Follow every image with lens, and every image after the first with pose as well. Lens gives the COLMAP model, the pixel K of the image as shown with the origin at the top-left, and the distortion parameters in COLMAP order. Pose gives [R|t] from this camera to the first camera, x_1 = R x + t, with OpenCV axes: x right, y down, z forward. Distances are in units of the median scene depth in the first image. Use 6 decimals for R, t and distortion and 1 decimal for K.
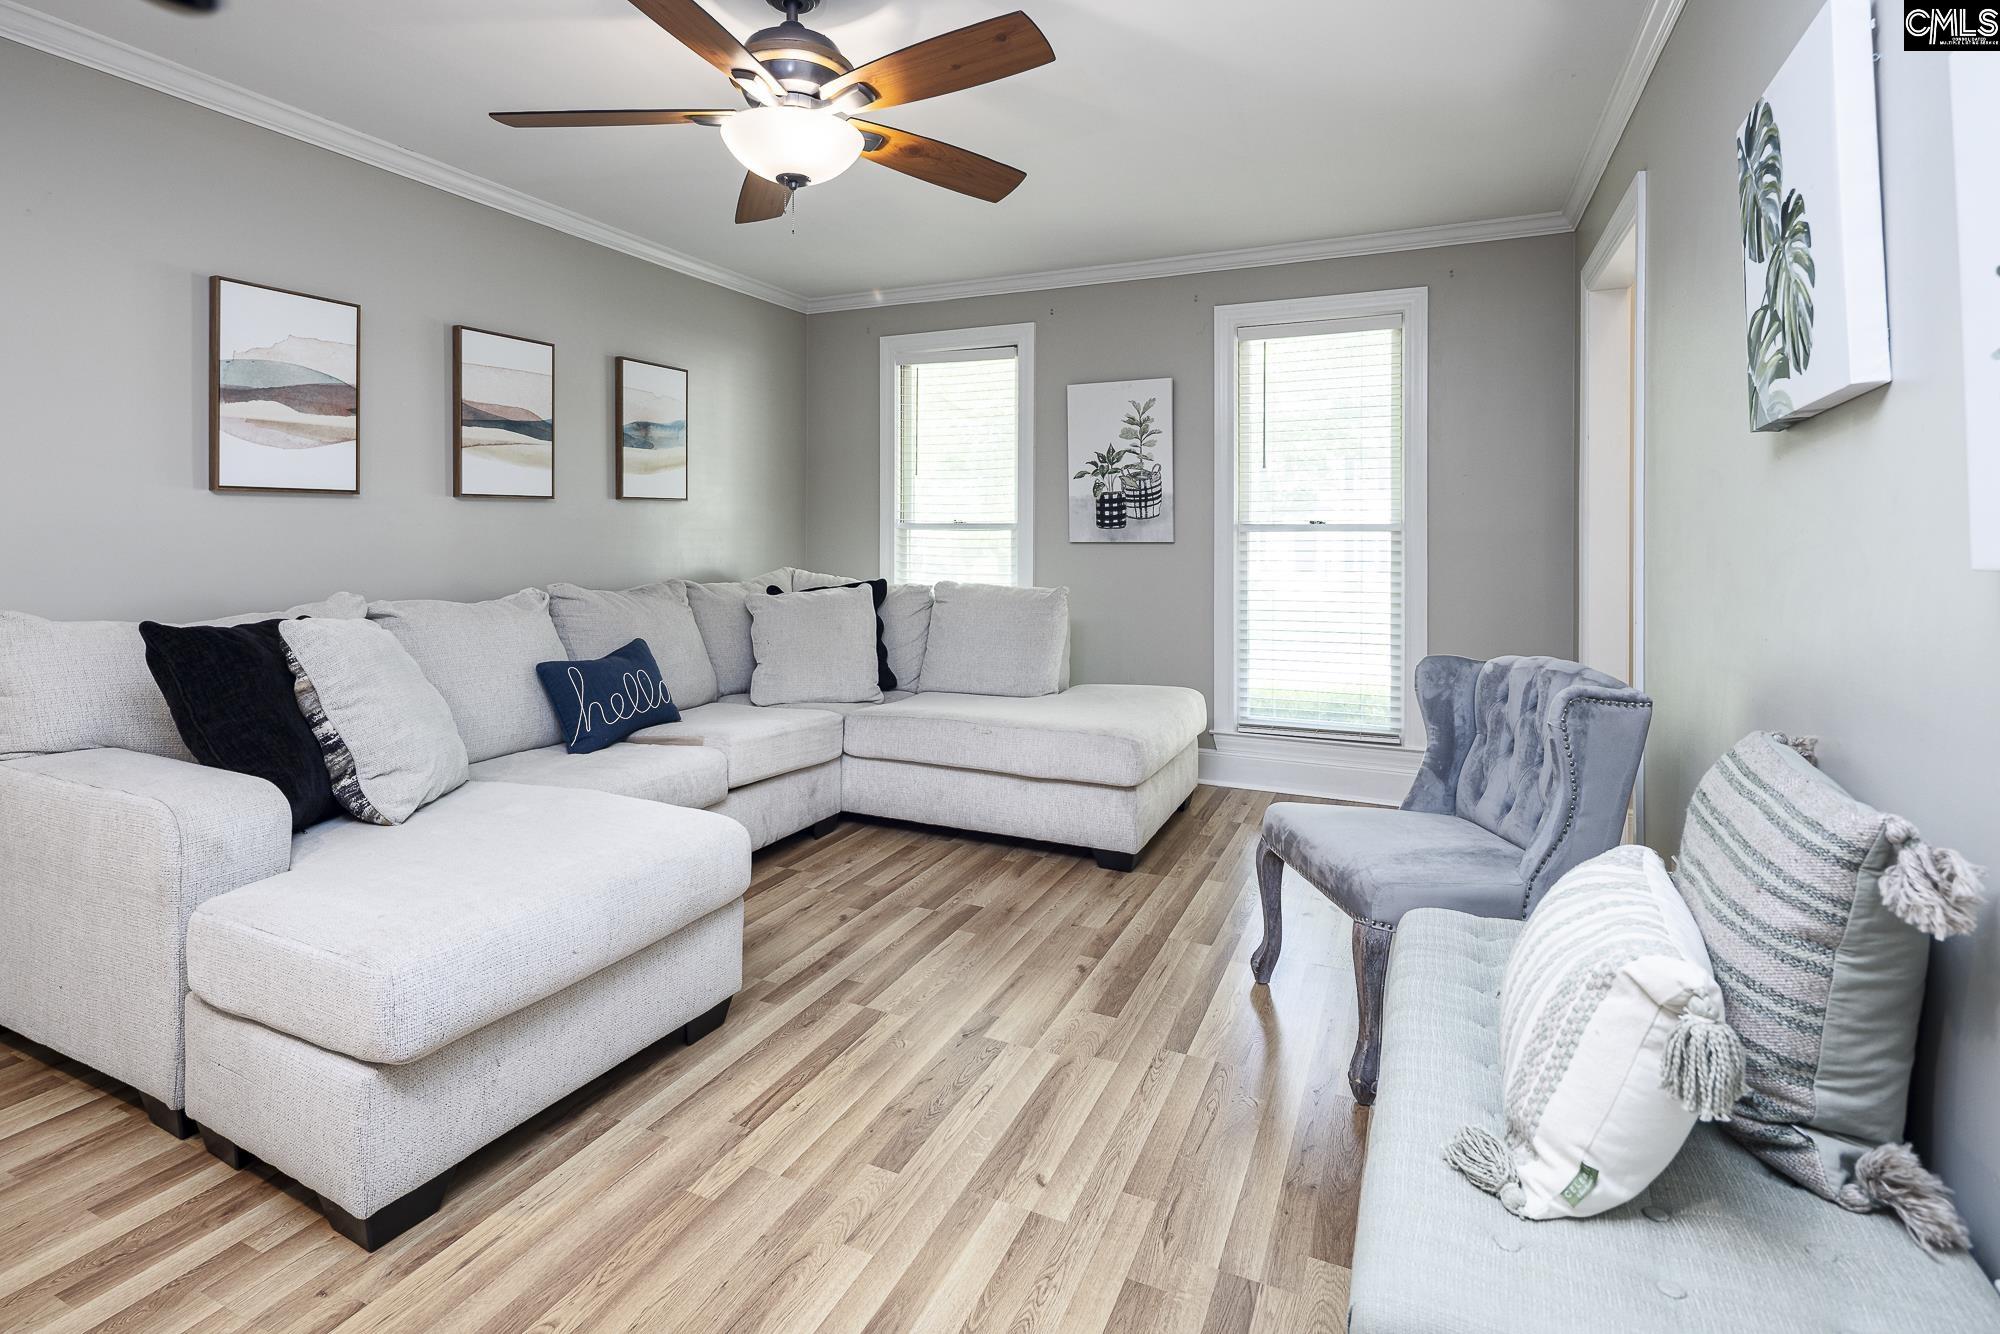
lens RADIAL K [[970.5, 0, 987.0], [0, 970.5, 528.3], [0, 0, 1]] dist [0.000760, -0.004627]
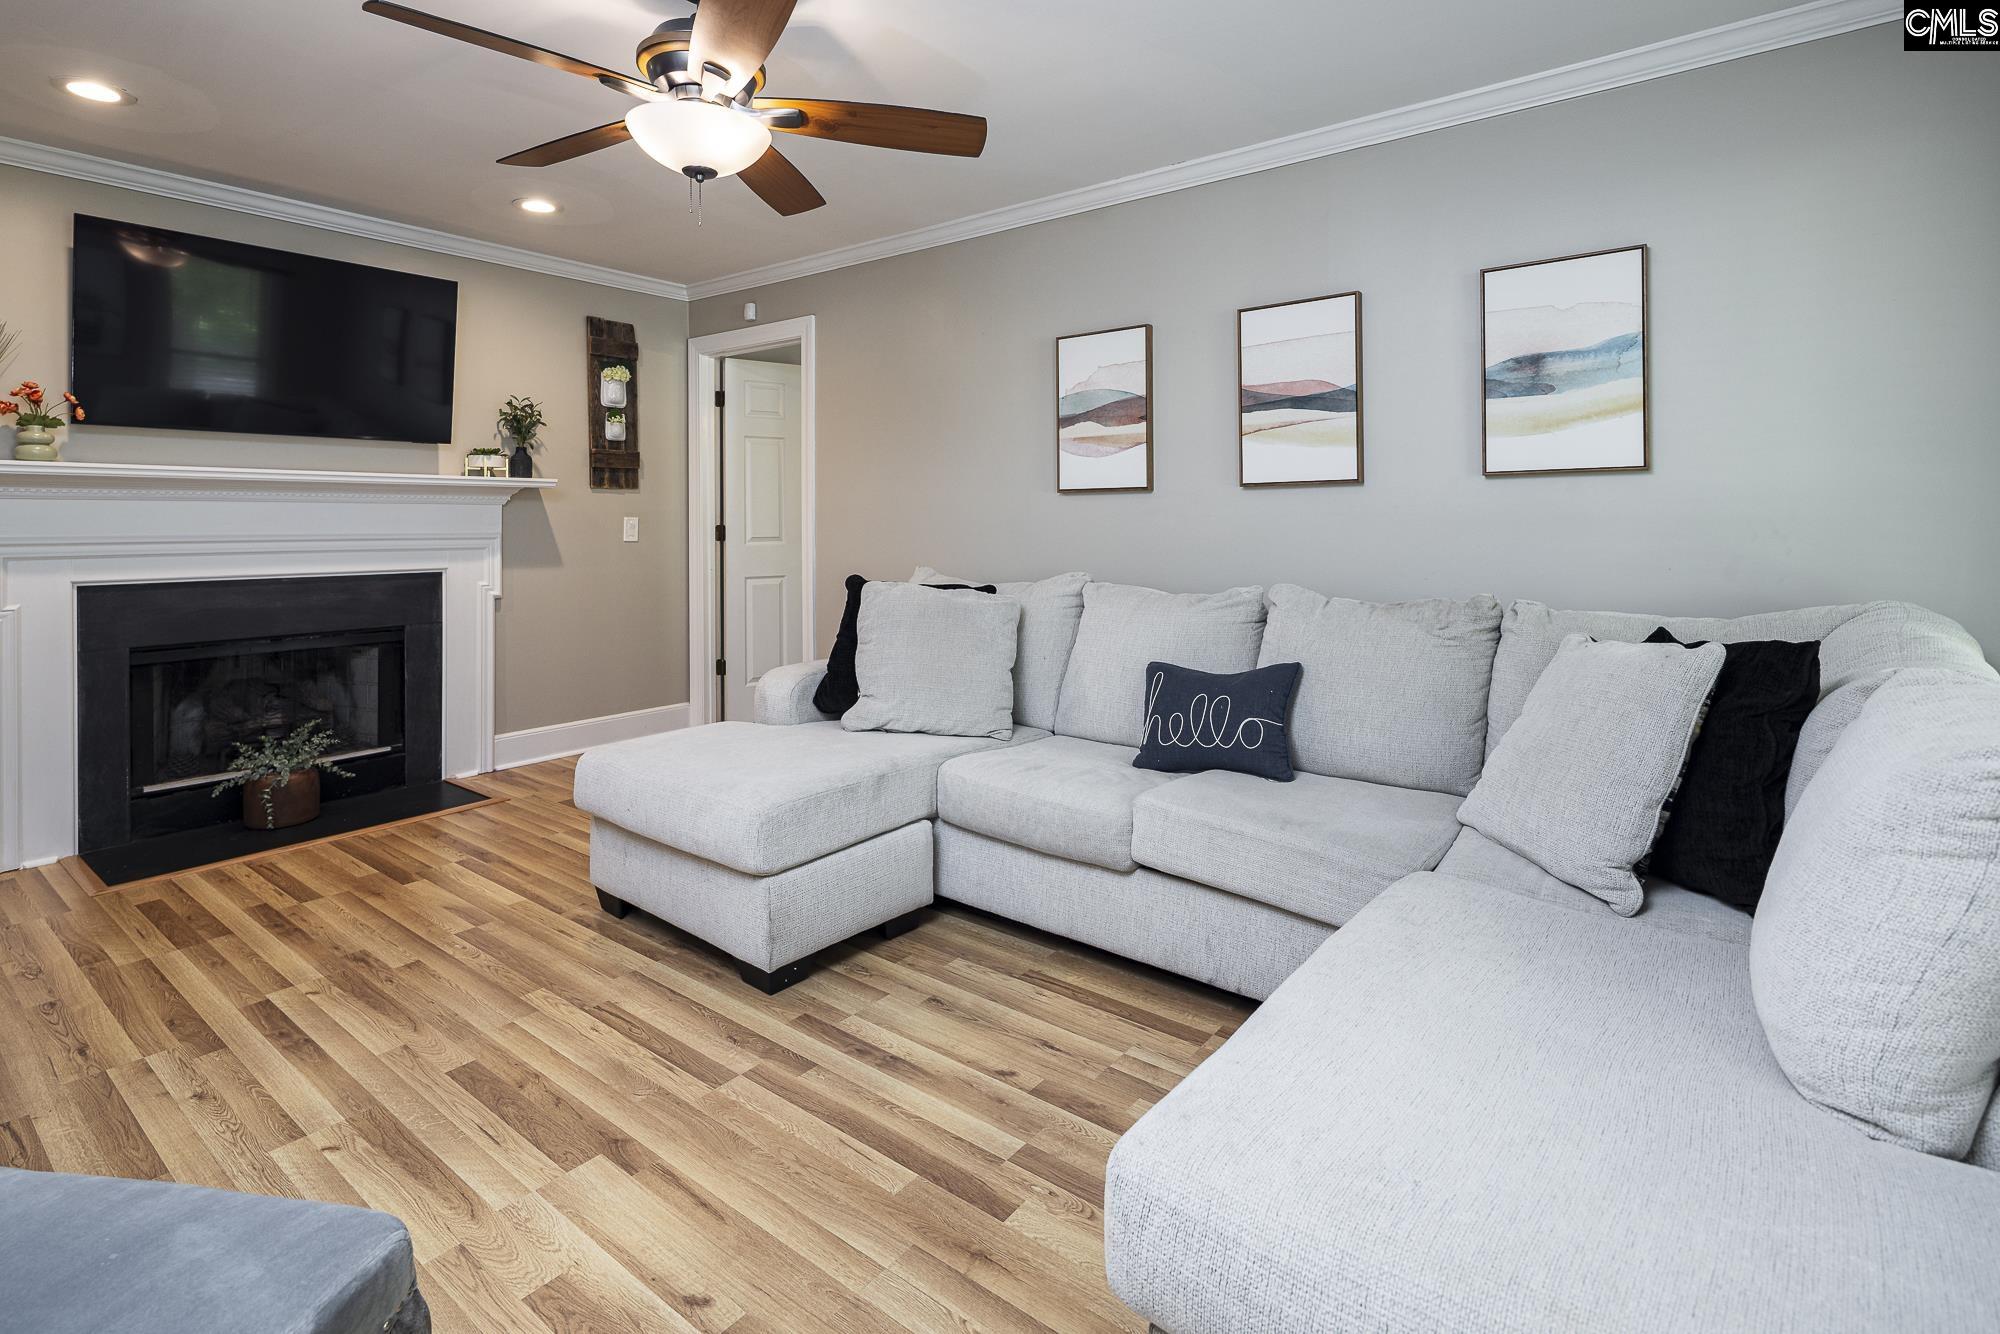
lens RADIAL K [[970.5, 0, 987.1], [0, 970.5, 527.4], [0, 0, 1]] dist [0.000760, -0.004627]
pose [[-0.236523, -0.001378, -0.971625, 0.615068], [0.000775, 0.999998, -0.001607, 0.012465], [0.971626, -0.001133, -0.236521, 1.331036]]
